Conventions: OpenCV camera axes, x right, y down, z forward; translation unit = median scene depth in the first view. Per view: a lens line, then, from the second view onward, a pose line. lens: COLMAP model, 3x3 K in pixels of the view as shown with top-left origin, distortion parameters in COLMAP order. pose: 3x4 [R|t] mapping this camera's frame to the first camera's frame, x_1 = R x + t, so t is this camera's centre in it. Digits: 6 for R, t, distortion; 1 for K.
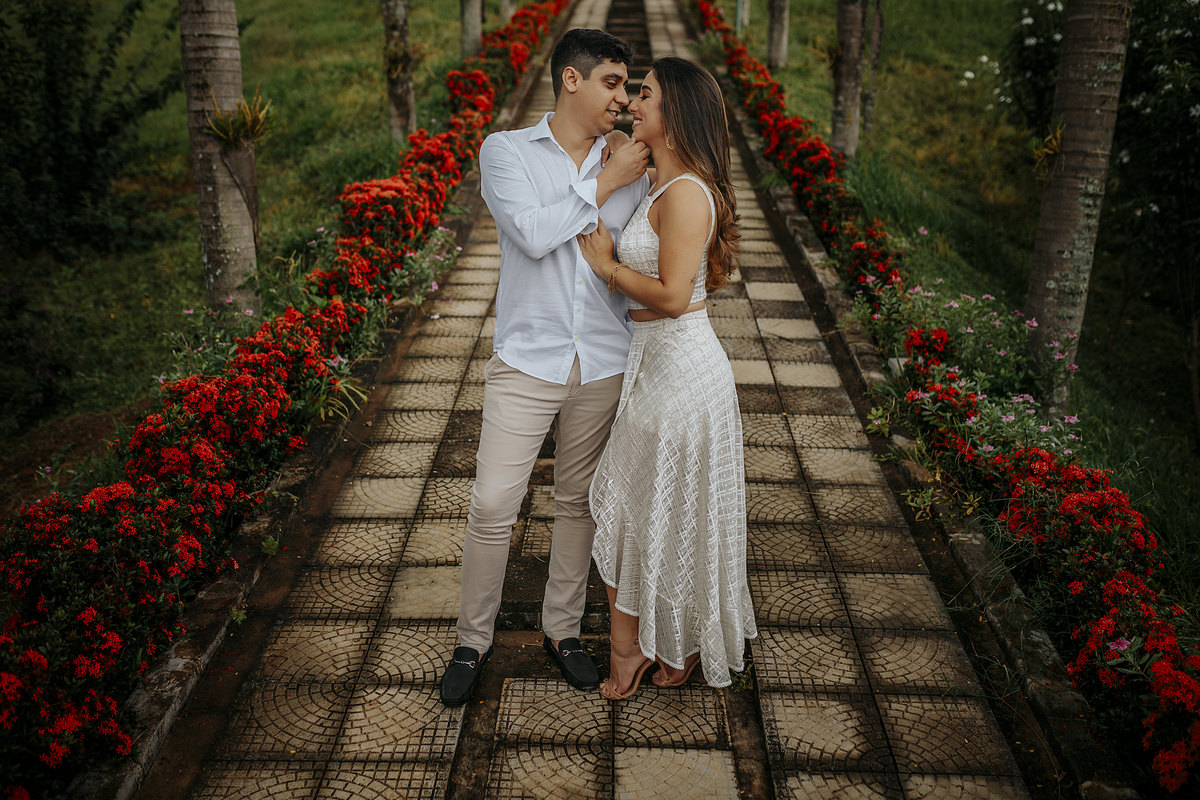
lens RADIAL K [[1138.3, 0, 600.0], [0, 1138.3, 400.0], [0, 0, 1]] dist [-0.074094, 0.112783]
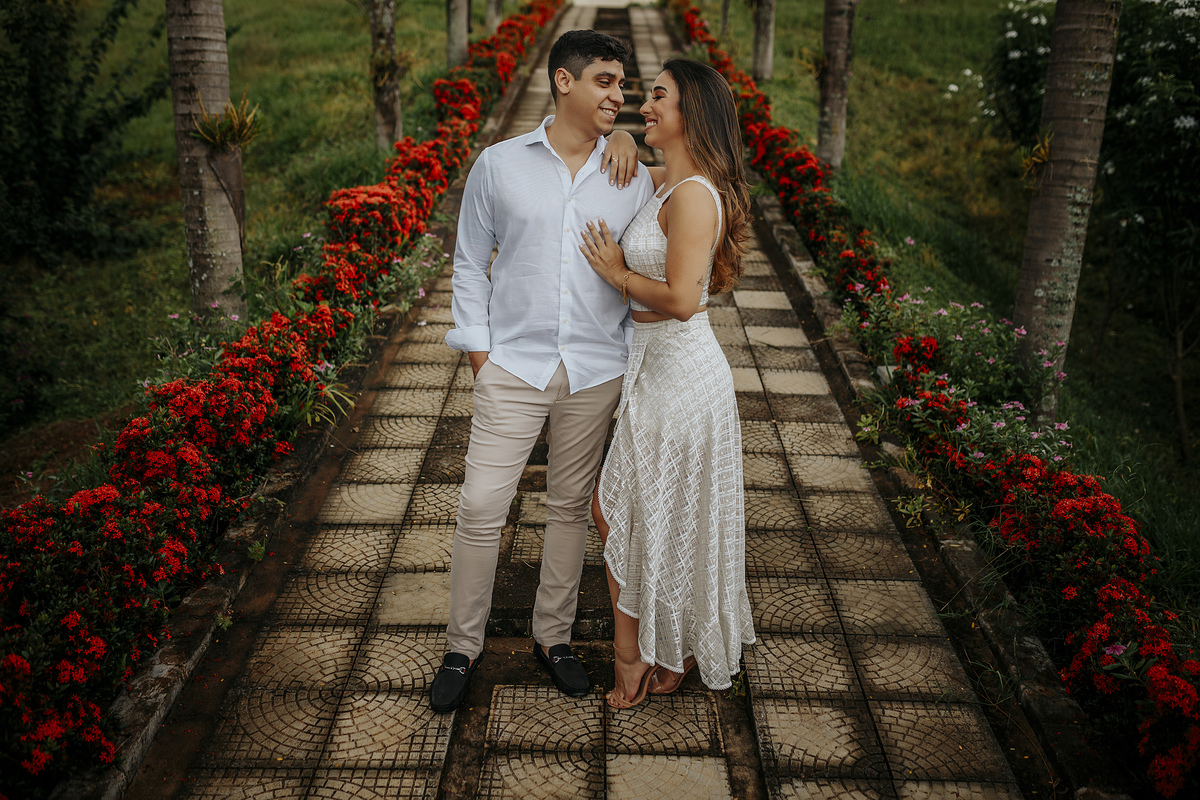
lens RADIAL K [[1138.3, 0, 600.0], [0, 1138.3, 400.0], [0, 0, 1]] dist [-0.074094, 0.112783]
pose [[0.999883, 0.003147, 0.014977, -0.005084], [-0.002987, 0.999938, -0.010722, 0.004800], [-0.015010, 0.010676, 0.999830, 0.005142]]
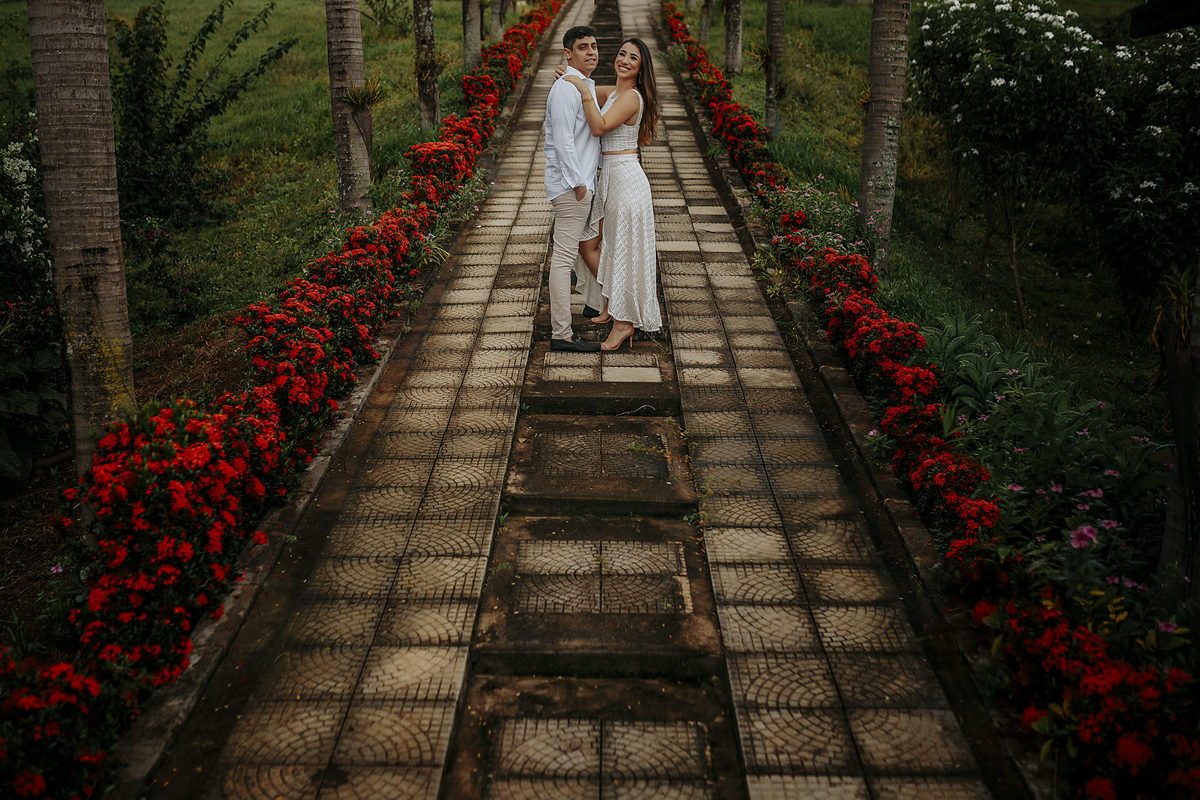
lens RADIAL K [[1228.5, 0, 566.4], [0, 1228.5, 396.5], [0, 0, 1]] dist [-0.080280, 0.152329]
pose [[0.999753, -0.017403, -0.013831, -0.013492], [0.016799, 0.998950, -0.042619, 0.273683], [0.014558, 0.042376, 0.998996, -0.747237]]
